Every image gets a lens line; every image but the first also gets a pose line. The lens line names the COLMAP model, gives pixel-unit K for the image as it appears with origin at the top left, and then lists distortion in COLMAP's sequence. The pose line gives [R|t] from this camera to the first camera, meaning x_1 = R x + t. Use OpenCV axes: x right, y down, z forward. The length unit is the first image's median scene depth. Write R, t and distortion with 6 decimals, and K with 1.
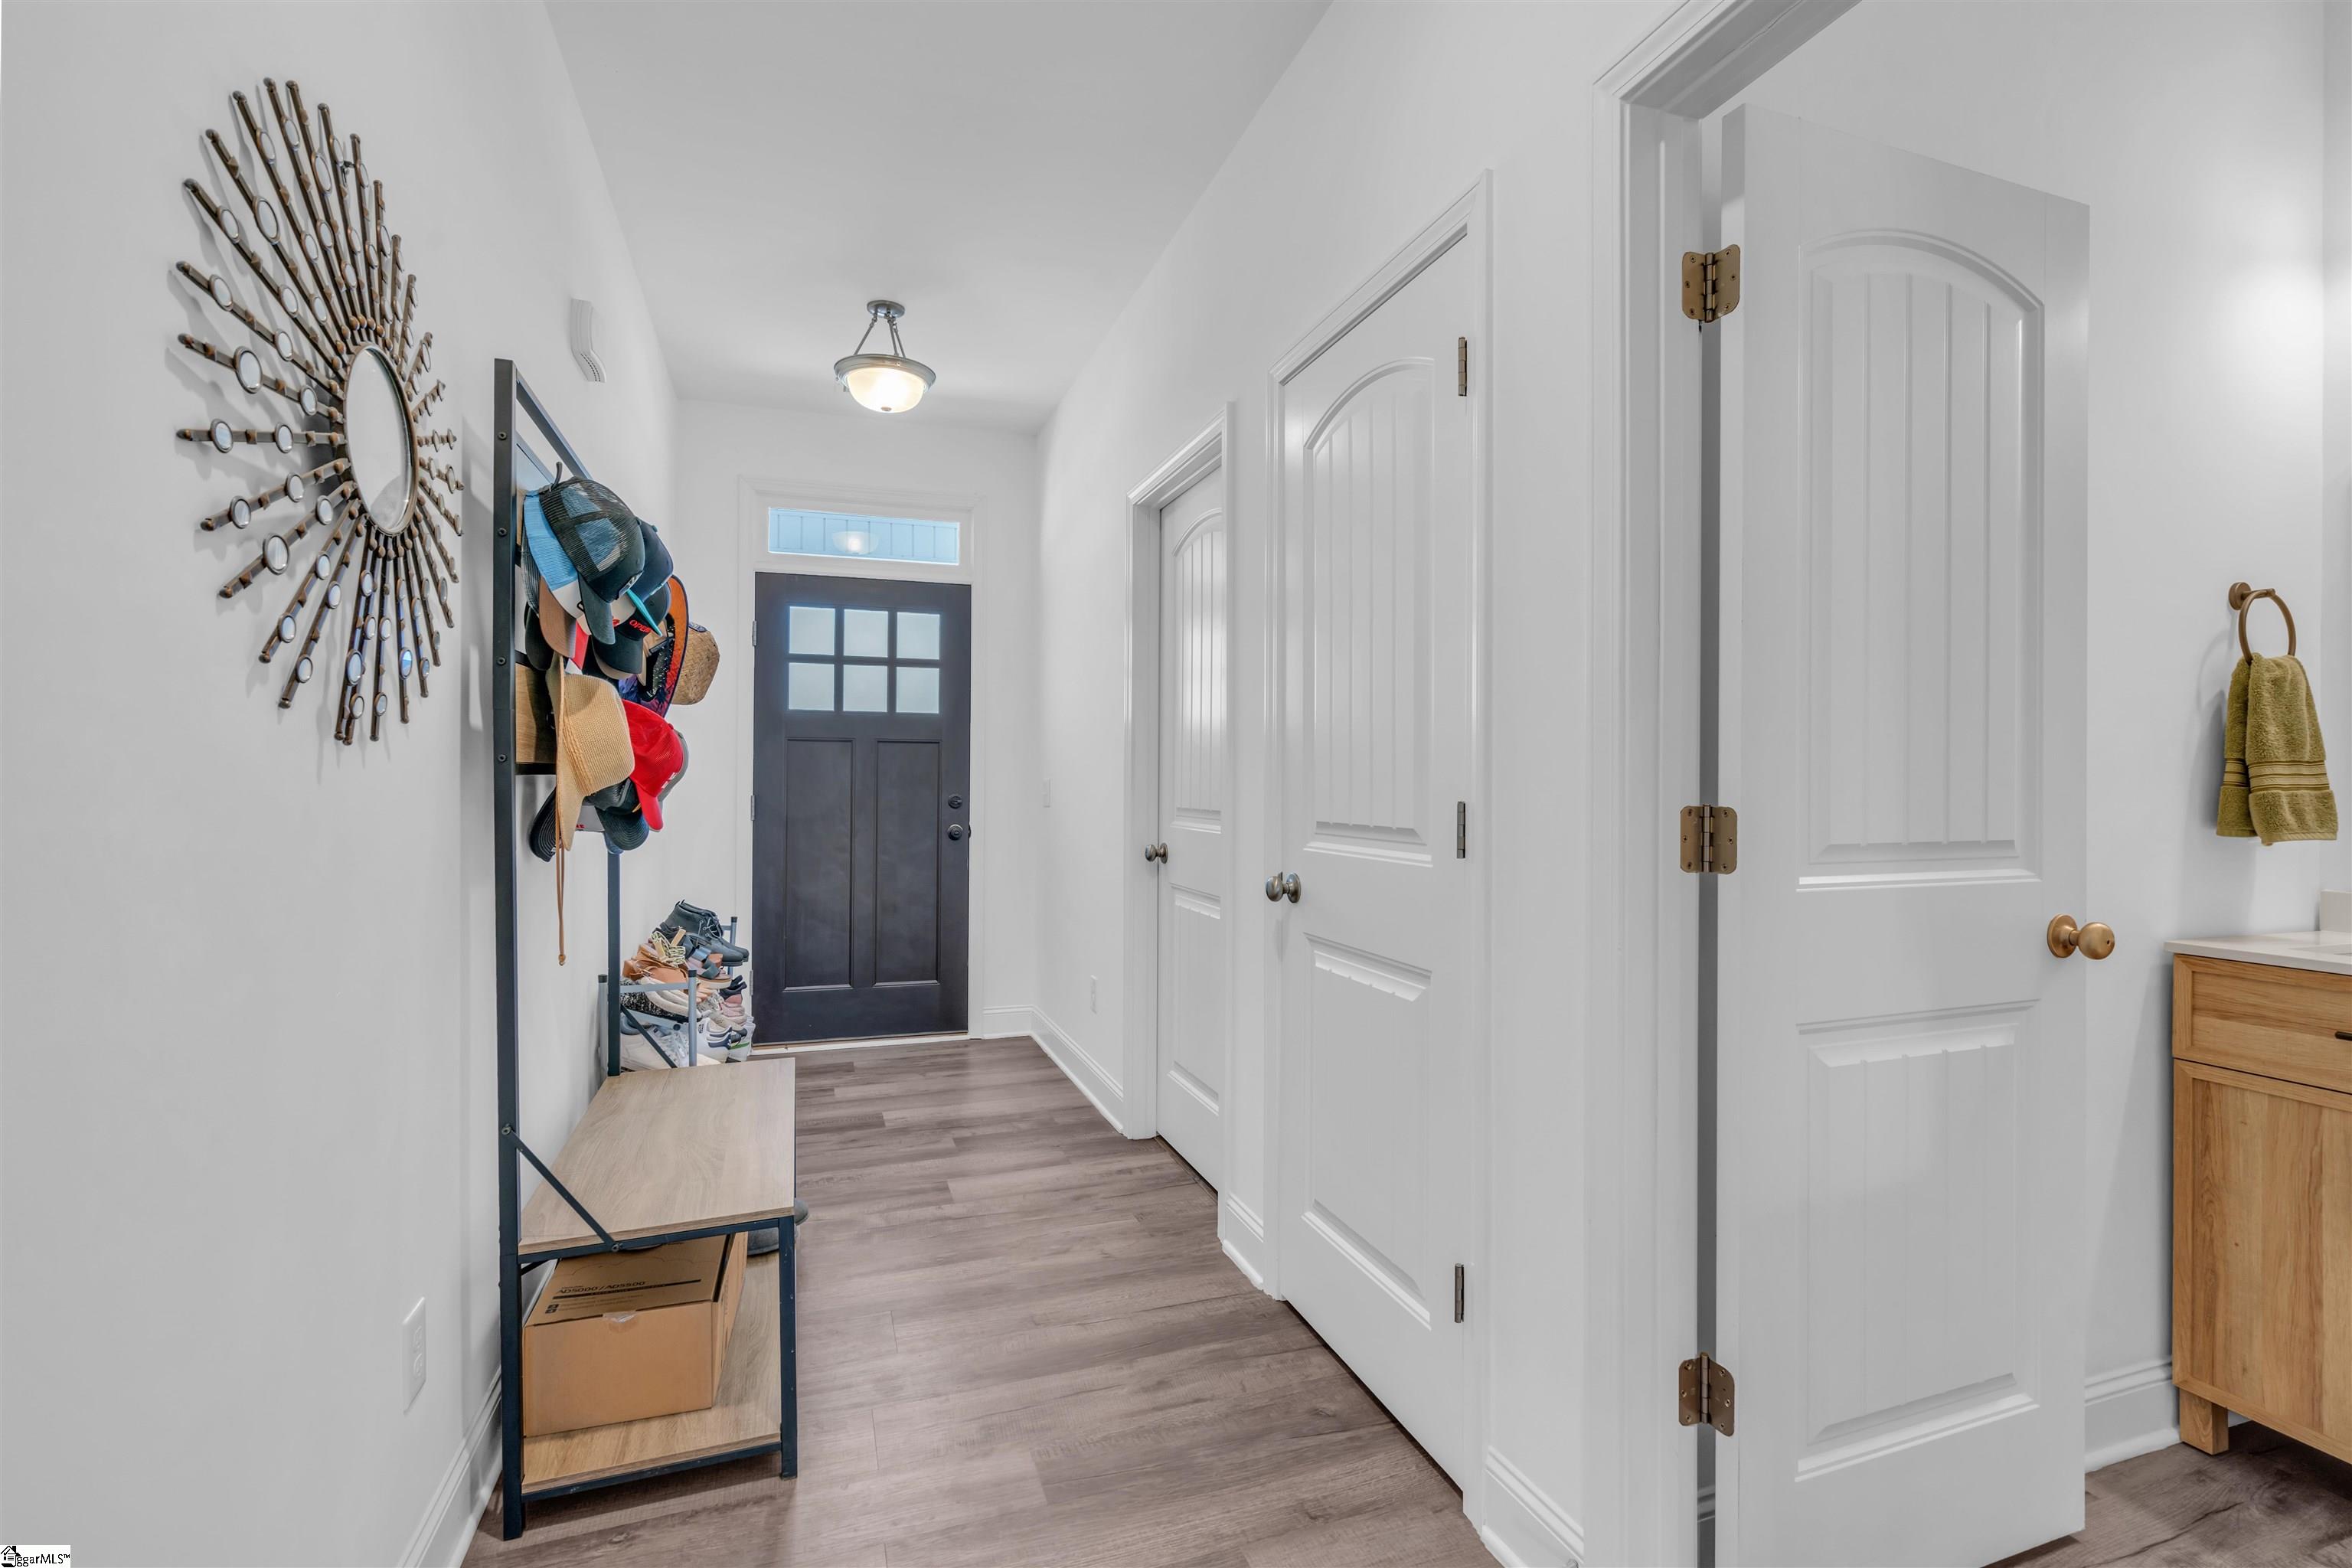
lens RADIAL K [[1049.0, 0, 1172.2], [0, 1049.0, 789.0], [0, 0, 1]] dist [-0.002756, 0.000462]
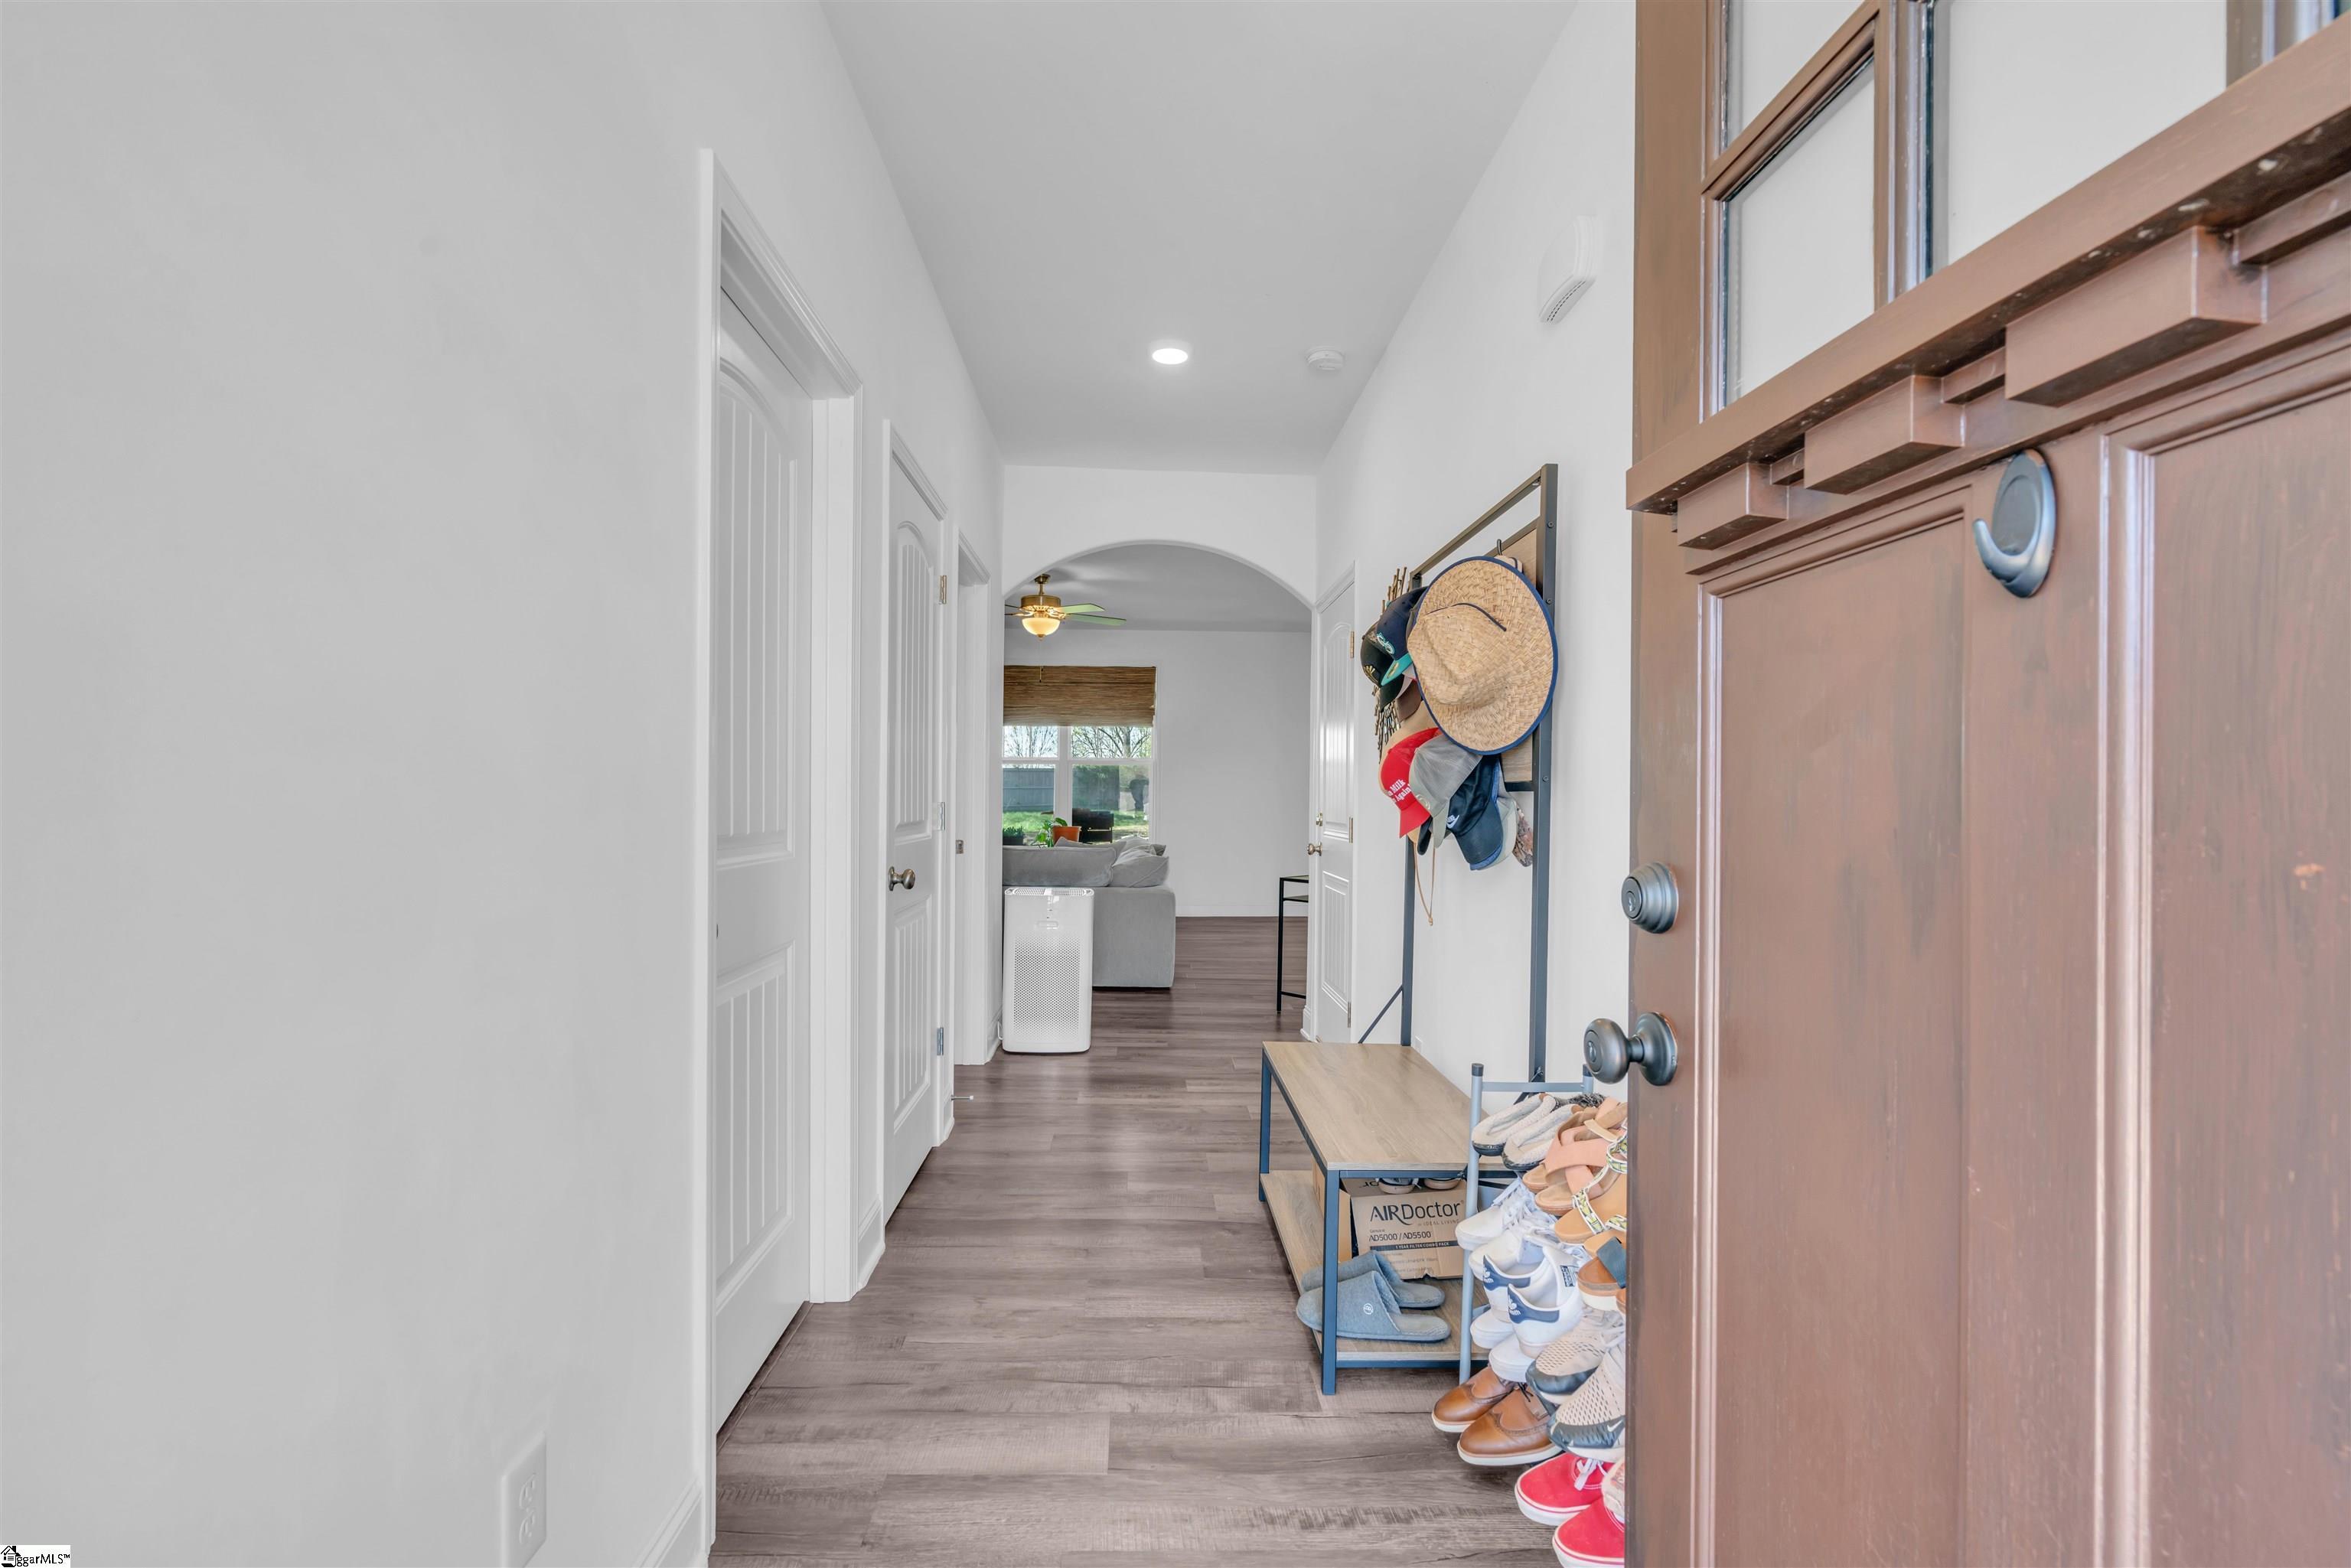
lens RADIAL K [[1060.5, 0, 1172.5], [0, 1060.5, 796.6], [0, 0, 1]] dist [-0.003755, 0.000919]
pose [[-0.953430, -0.007645, 0.301518, -0.434650], [-0.004794, 0.999937, 0.010194, -0.009524], [-0.301577, 0.008274, -0.953406, 1.584649]]
